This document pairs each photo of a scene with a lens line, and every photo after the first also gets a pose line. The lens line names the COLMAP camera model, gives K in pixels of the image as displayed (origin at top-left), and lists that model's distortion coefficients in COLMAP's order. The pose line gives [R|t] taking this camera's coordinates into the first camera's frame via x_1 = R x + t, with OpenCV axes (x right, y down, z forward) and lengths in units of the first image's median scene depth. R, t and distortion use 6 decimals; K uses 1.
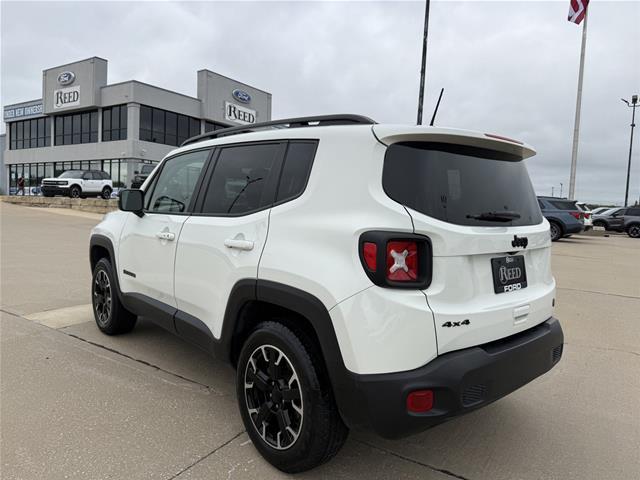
lens RADIAL K [[463.6, 0, 320.0], [0, 463.6, 240.0], [0, 0, 1]] dist [0.025011, -0.002302]
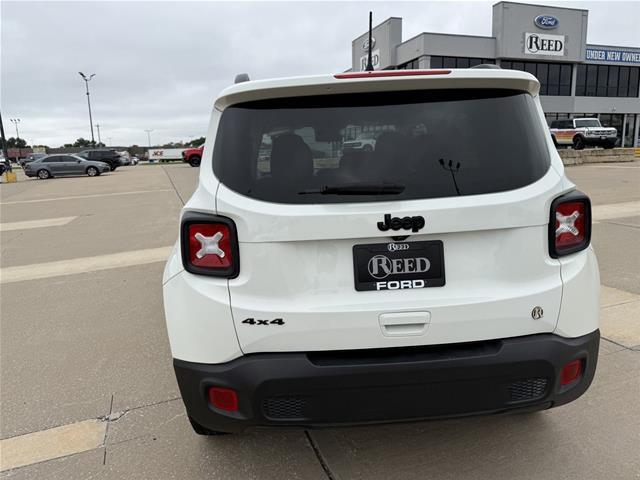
lens RADIAL K [[463.6, 0, 320.0], [0, 463.6, 240.0], [0, 0, 1]] dist [0.025011, -0.002302]
pose [[0.794226, 0.049892, -0.605571, 0.772892], [0.016186, 0.994532, 0.103166, -0.046796], [0.607407, -0.091739, 0.789076, 0.362498]]
